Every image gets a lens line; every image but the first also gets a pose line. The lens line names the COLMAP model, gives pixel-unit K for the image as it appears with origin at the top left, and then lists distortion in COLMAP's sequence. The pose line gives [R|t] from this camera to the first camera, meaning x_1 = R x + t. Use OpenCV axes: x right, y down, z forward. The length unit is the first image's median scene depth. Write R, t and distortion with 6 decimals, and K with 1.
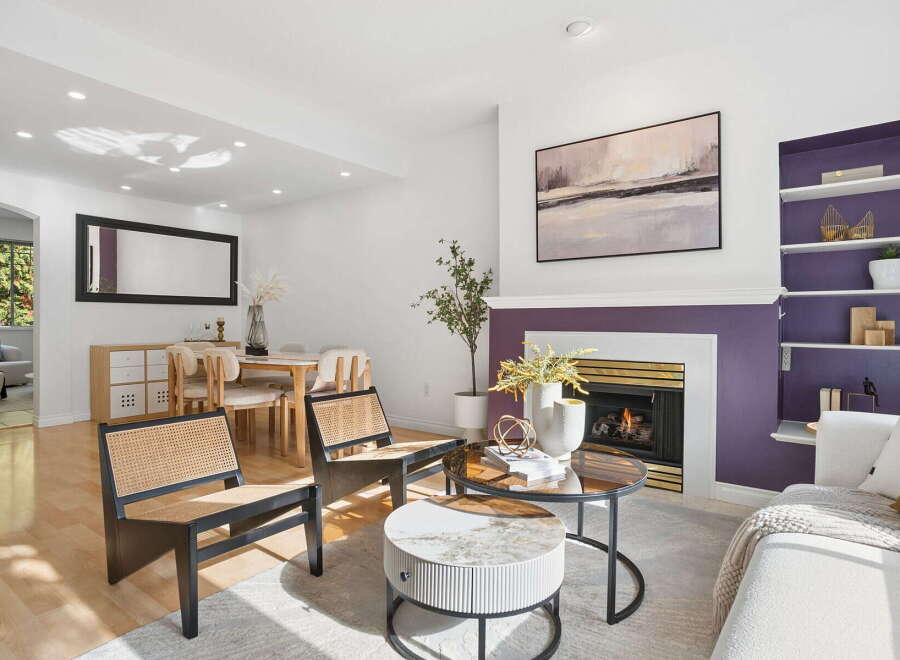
lens RADIAL K [[516.9, 0, 442.7], [0, 516.9, 325.3], [0, 0, 1]] dist [-0.052244, 0.034201]
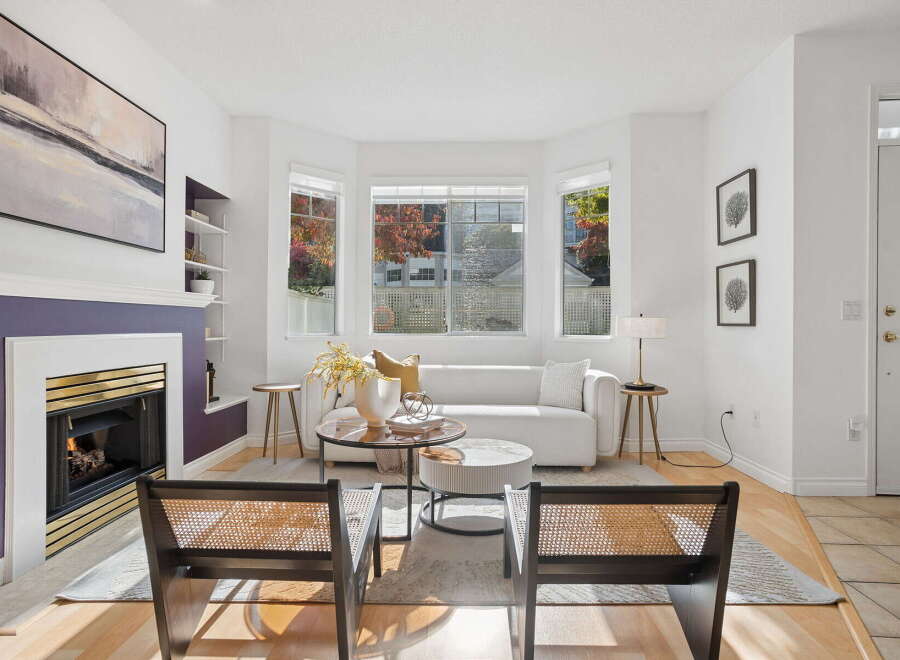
lens RADIAL K [[516.9, 0, 448.5], [0, 516.9, 329.8], [0, 0, 1]] dist [-0.052244, 0.034201]
pose [[-0.578234, -0.011252, 0.815793, -0.633734], [0.000947, 0.999895, 0.014463, -0.003895], [-0.815870, 0.009136, -0.578163, 1.065846]]
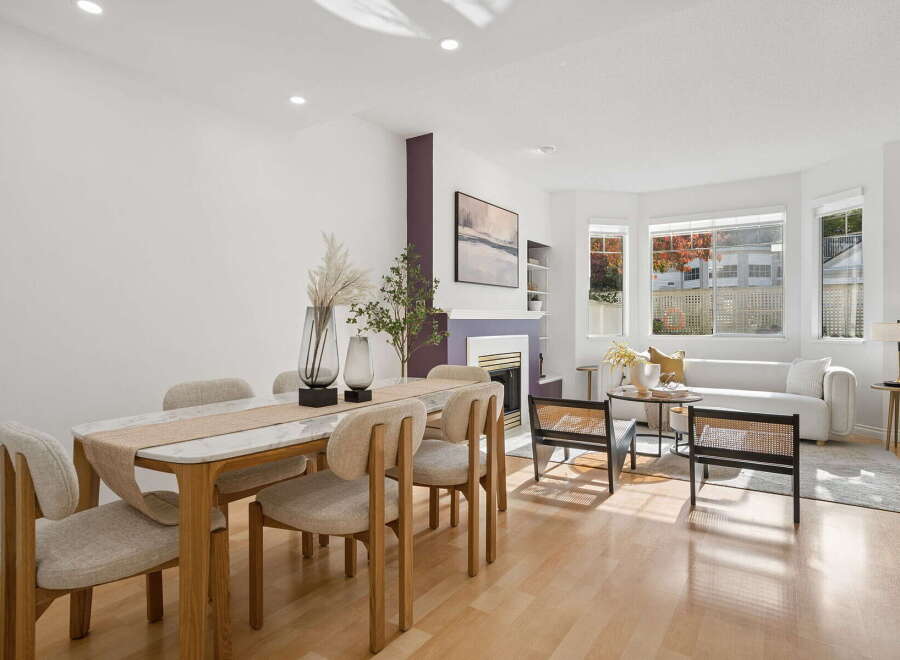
lens RADIAL K [[516.9, 0, 446.9], [0, 516.9, 322.2], [0, 0, 1]] dist [-0.052244, 0.034201]
pose [[-0.050209, -0.000329, 0.998739, -1.237838], [0.008871, 0.999960, 0.000776, -0.029633], [-0.998699, 0.008898, -0.050204, 1.273856]]
